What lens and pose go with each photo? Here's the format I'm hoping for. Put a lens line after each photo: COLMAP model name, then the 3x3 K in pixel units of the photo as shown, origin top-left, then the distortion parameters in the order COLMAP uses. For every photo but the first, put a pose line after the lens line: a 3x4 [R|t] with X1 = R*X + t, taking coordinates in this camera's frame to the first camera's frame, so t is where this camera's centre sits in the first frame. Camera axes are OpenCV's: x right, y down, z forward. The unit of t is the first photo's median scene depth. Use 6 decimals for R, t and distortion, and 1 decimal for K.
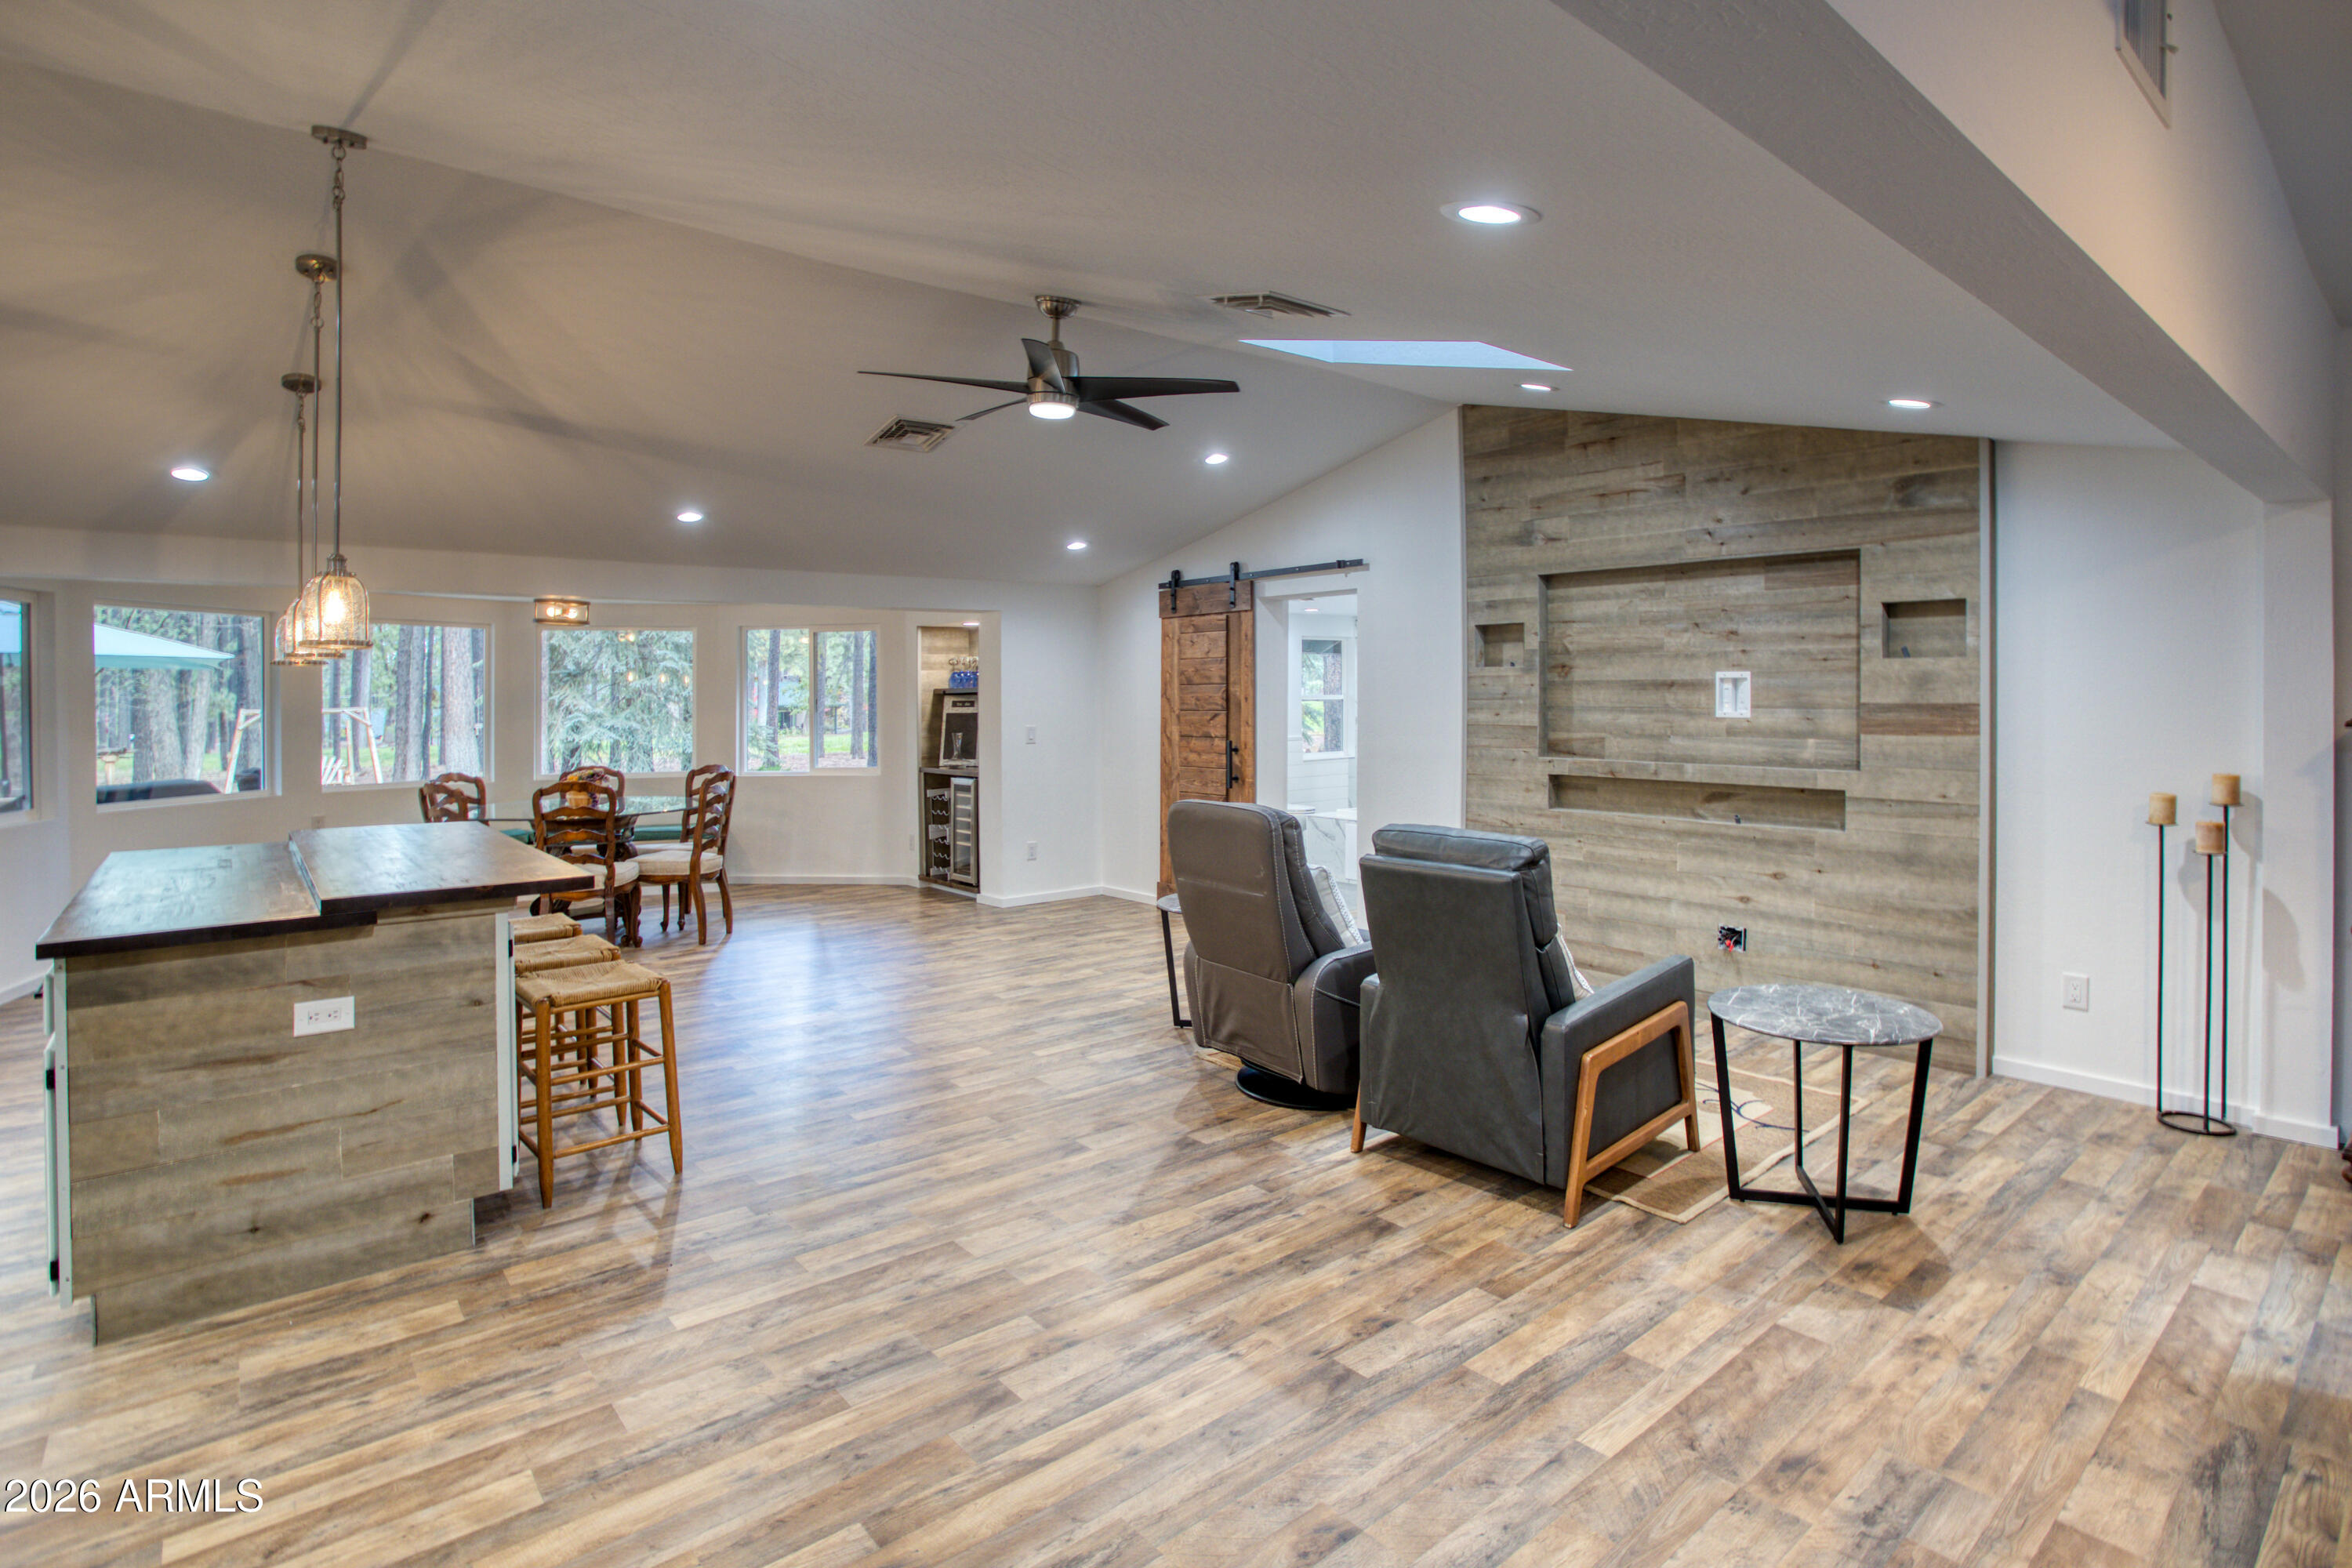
lens RADIAL K [[1159.5, 0, 1194.5], [0, 1159.5, 699.4], [0, 0, 1]] dist [-0.051904, 0.014223]
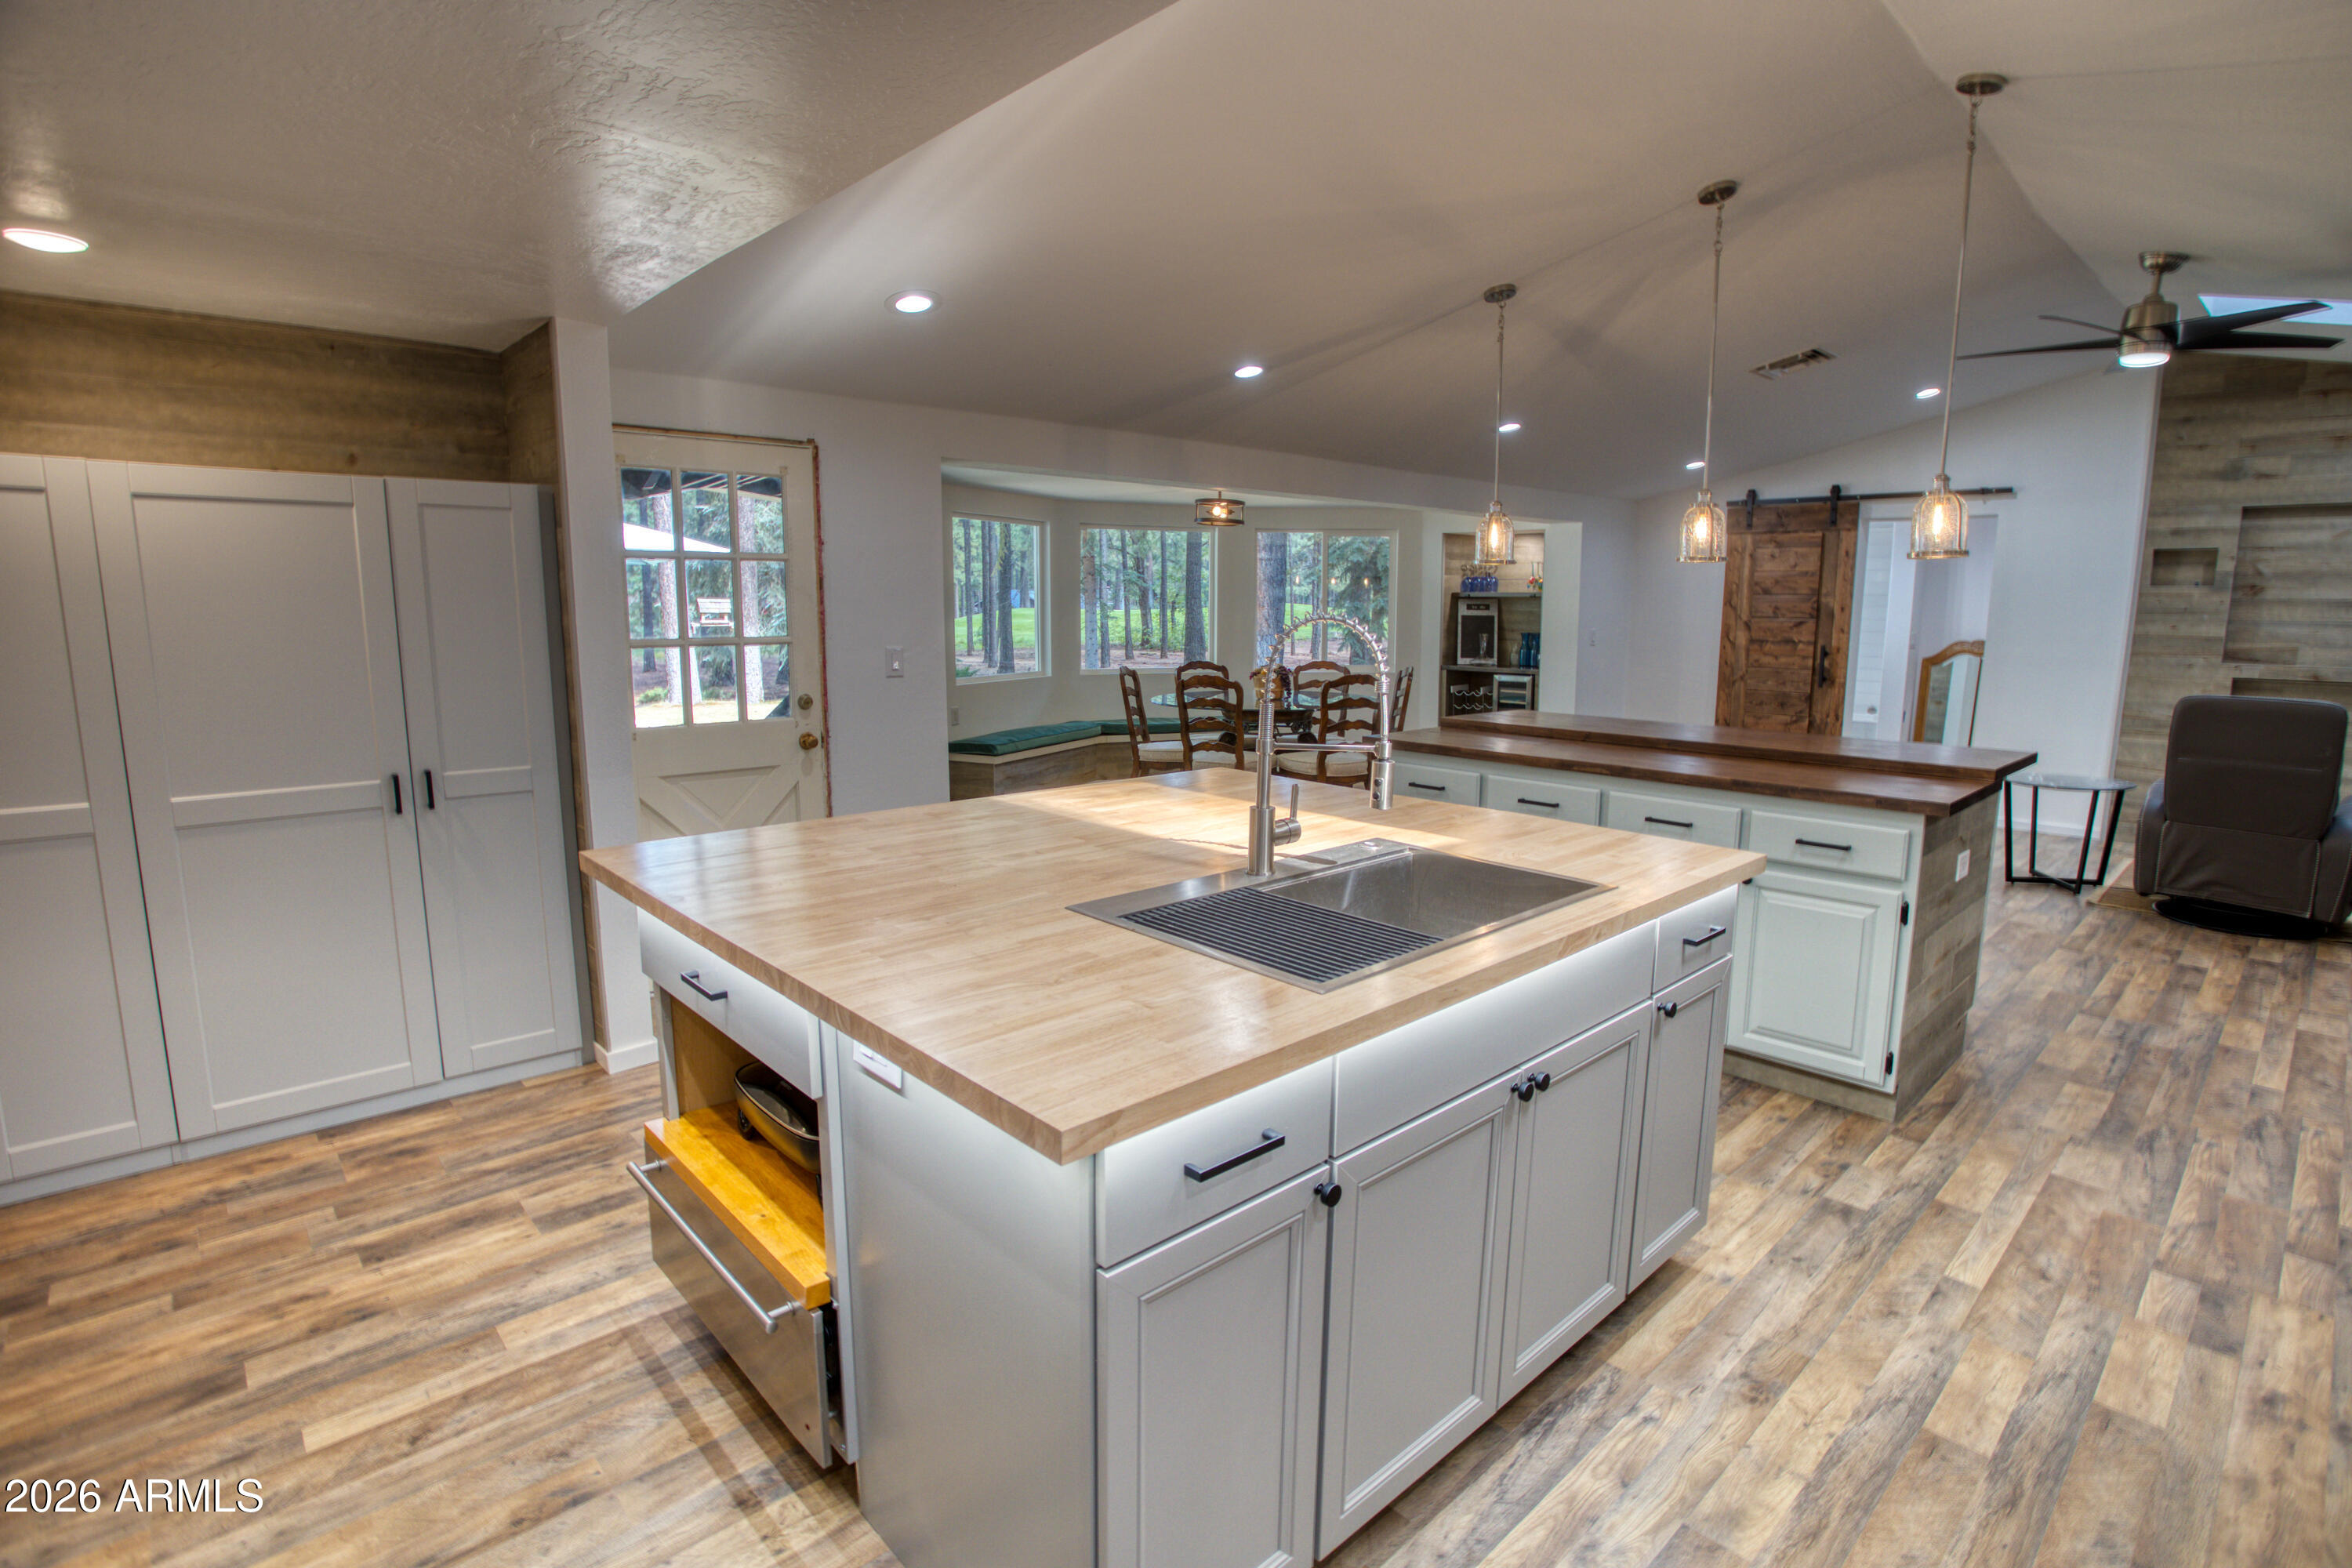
lens RADIAL K [[1159.5, 0, 1197.0], [0, 1159.5, 684.6], [0, 0, 1]] dist [-0.051904, 0.014223]
pose [[0.997830, 0.017962, 0.063344, -0.627666], [-0.021852, 0.997882, 0.061275, 0.018344], [-0.062110, -0.062526, 0.996109, -0.050420]]
